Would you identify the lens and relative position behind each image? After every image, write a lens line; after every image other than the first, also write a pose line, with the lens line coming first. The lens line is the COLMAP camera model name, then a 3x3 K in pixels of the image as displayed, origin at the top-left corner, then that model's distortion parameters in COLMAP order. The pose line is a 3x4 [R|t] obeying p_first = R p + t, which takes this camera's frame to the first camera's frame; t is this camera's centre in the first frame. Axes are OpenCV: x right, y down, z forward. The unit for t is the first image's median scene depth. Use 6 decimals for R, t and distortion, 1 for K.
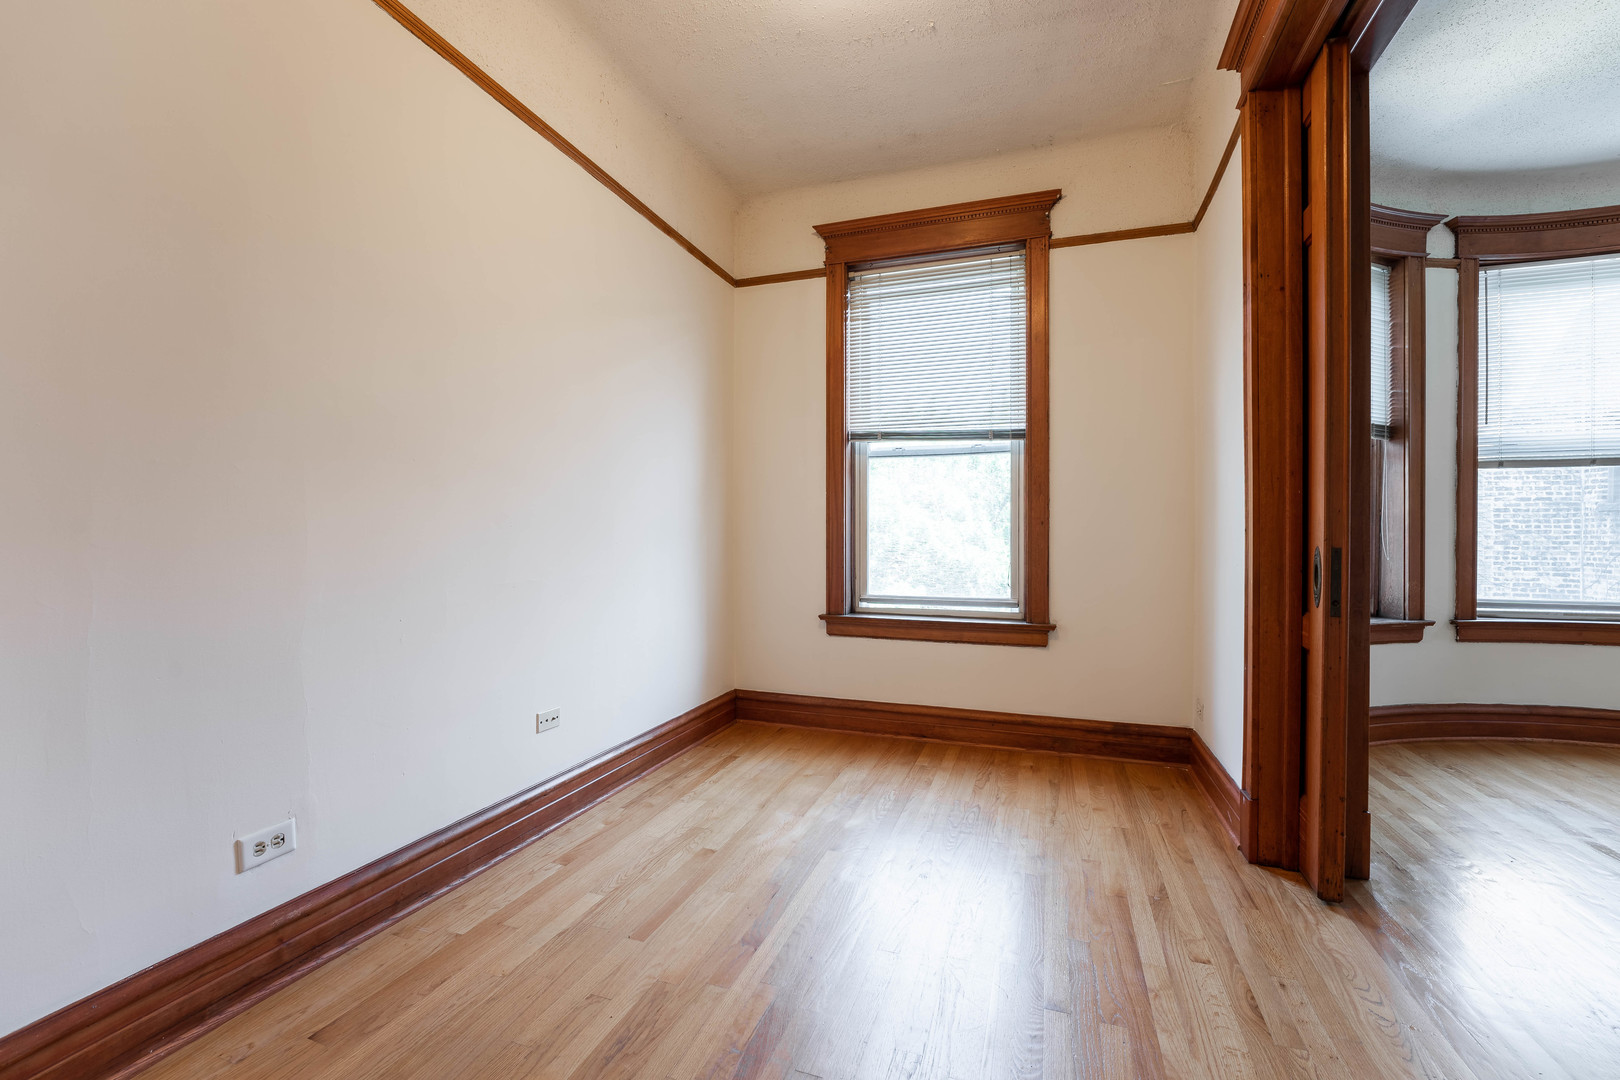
lens RADIAL K [[664.5, 0, 810.8], [0, 664.5, 537.7], [0, 0, 1]] dist [-0.021314, 0.002106]
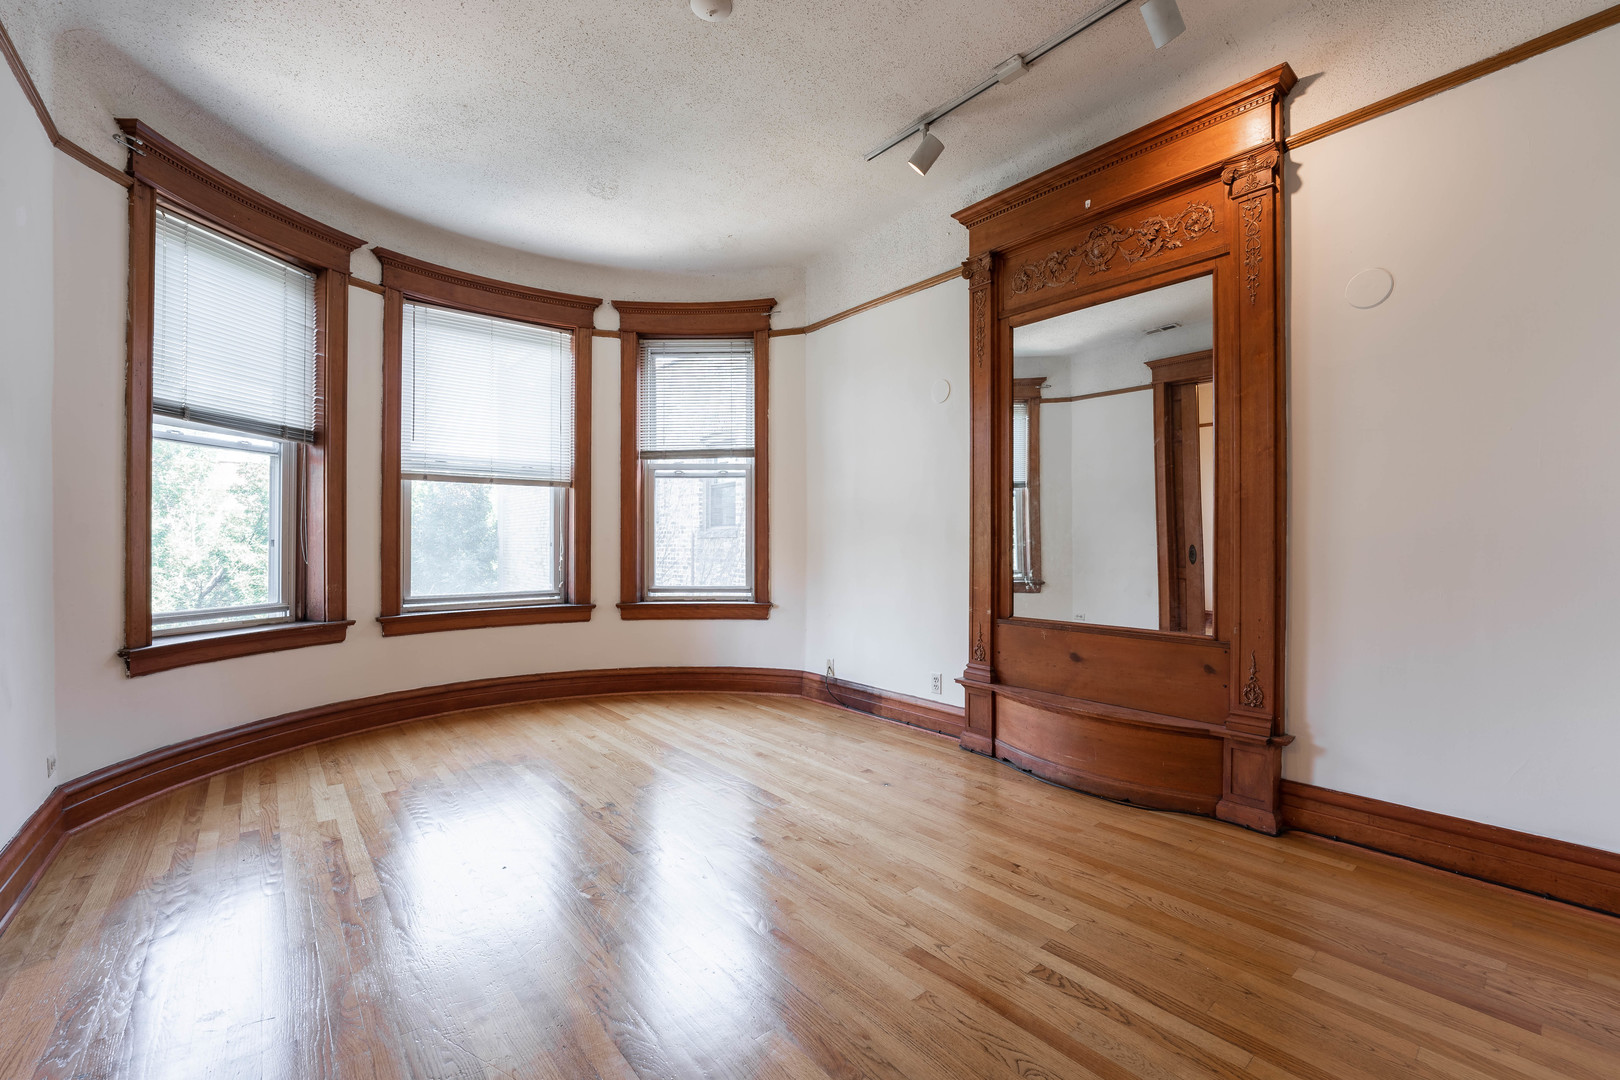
lens RADIAL K [[664.5, 0, 812.3], [0, 664.5, 536.8], [0, 0, 1]] dist [-0.021314, 0.002106]
pose [[0.512197, 0.003770, 0.858860, 0.417237], [0.005518, 0.999955, -0.007680, 0.004602], [-0.858850, 0.008673, 0.512153, -0.181806]]
